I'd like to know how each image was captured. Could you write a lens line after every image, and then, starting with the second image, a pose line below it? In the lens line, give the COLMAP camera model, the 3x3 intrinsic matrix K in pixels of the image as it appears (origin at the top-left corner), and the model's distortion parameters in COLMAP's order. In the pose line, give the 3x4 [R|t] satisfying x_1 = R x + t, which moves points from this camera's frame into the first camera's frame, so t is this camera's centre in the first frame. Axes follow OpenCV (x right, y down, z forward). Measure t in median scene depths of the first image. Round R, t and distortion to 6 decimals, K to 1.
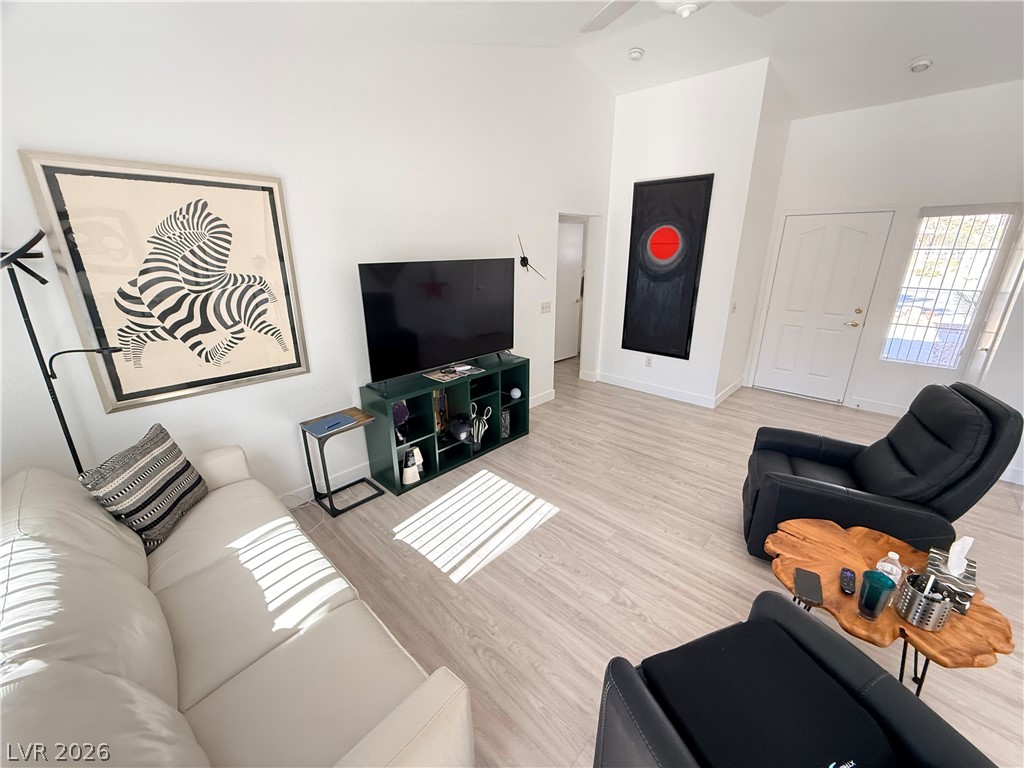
lens RADIAL K [[408.1, 0, 509.7], [0, 408.1, 384.3], [0, 0, 1]] dist [0.000789, 0.000138]
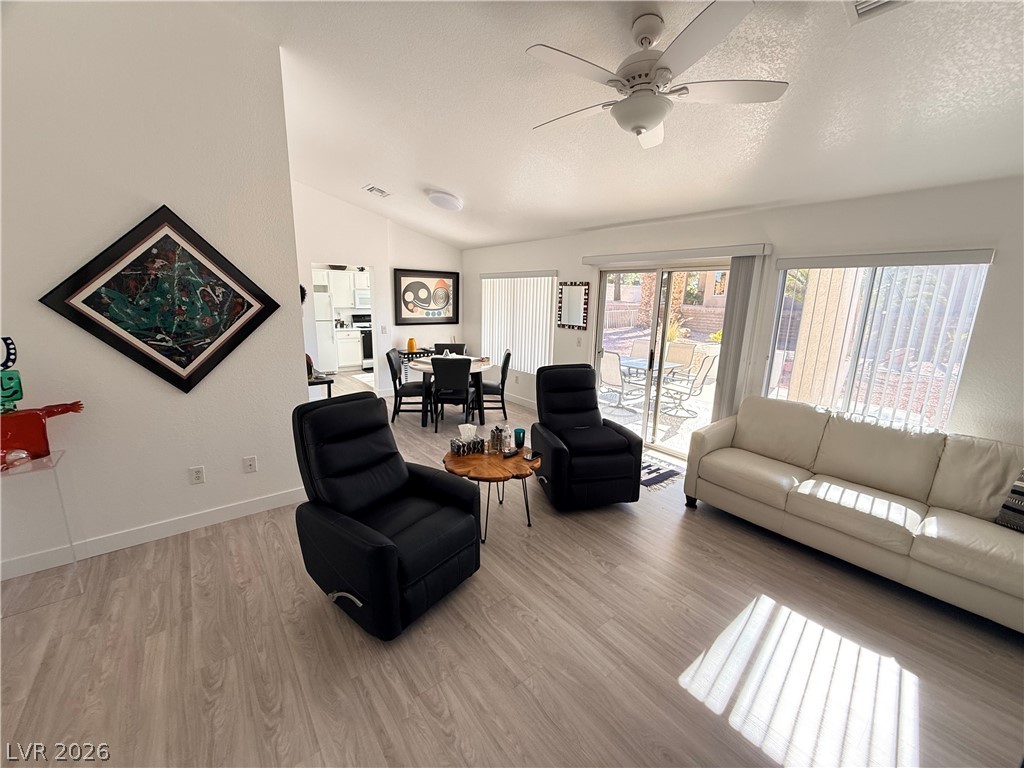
lens RADIAL K [[408.1, 0, 509.7], [0, 408.1, 384.3], [0, 0, 1]] dist [0.000789, 0.000138]
pose [[-0.989674, -0.045720, 0.135849, 0.373189], [0.029693, 0.861812, 0.506357, -0.507349], [-0.140227, 0.505163, -0.851556, 1.590331]]
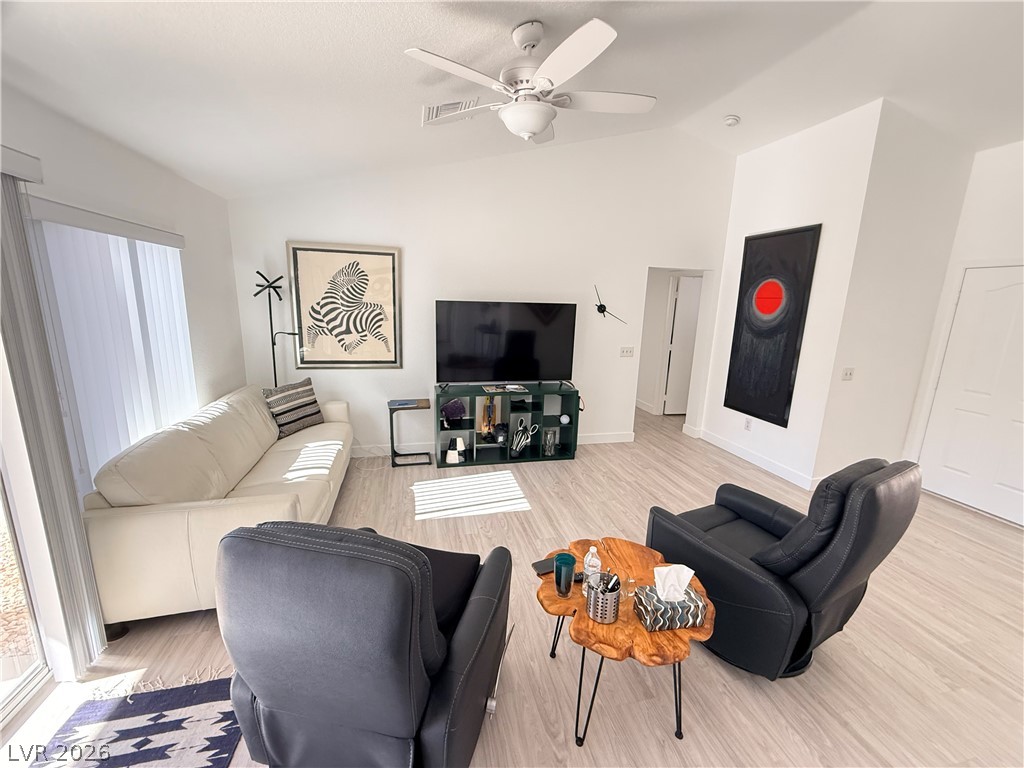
lens RADIAL K [[408.1, 0, 509.7], [0, 408.1, 384.3], [0, 0, 1]] dist [0.000789, 0.000138]
pose [[0.840330, 0.139930, -0.523704, 0.740771], [-0.204952, 0.976409, -0.067973, 0.056310], [0.501838, 0.164454, 0.849184, -0.093018]]
